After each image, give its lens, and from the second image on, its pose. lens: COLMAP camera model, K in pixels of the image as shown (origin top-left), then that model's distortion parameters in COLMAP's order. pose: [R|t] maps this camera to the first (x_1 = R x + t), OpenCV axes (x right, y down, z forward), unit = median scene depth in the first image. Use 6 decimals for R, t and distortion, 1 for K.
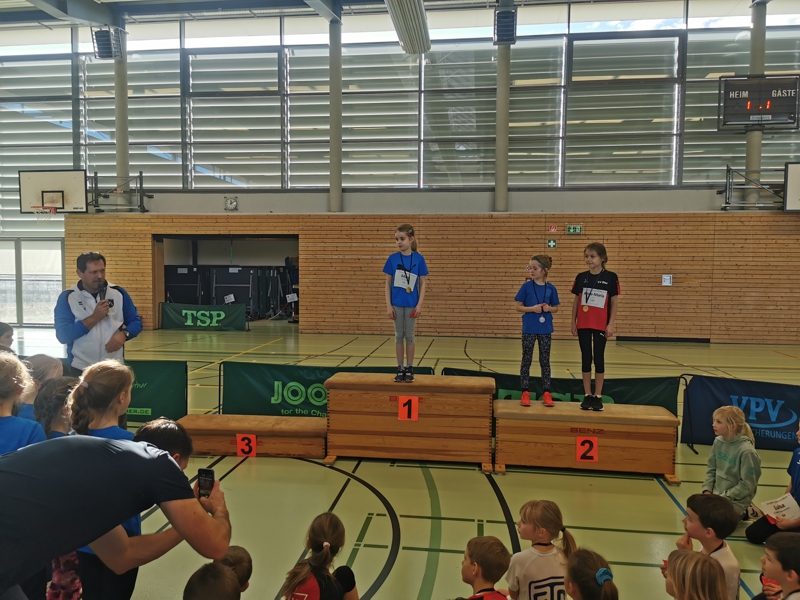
lens RADIAL K [[616.4, 0, 400.0], [0, 616.4, 300.0], [0, 0, 1]] dist [0.074303, -0.100368]
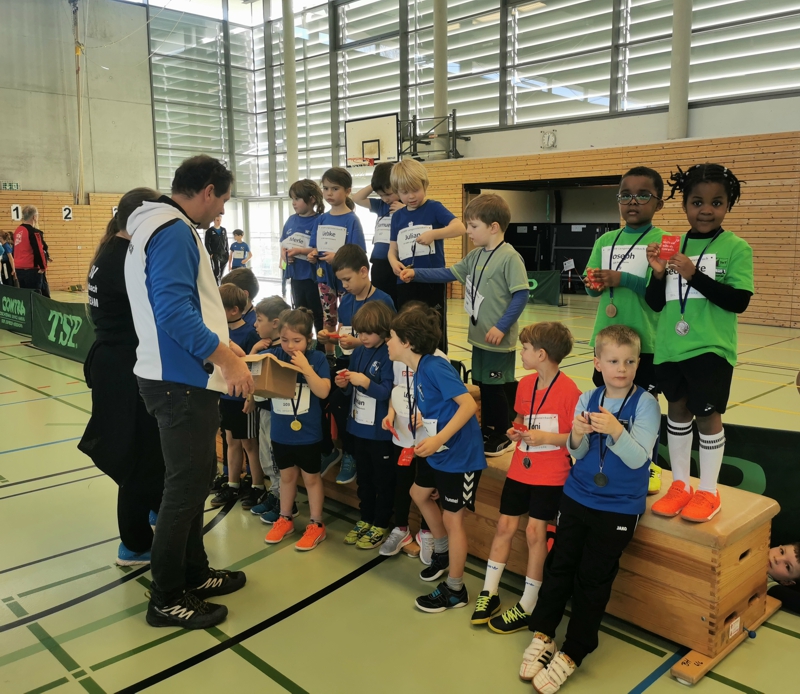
lens RADIAL K [[751.8, 0, 439.2], [0, 751.8, 324.9], [0, 0, 1]] dist [0.055123, -0.008357]
pose [[0.801032, 0.070210, -0.594490, 0.207062], [-0.030724, 0.996611, 0.076304, 0.007103], [0.597833, -0.042857, 0.800474, 0.171344]]
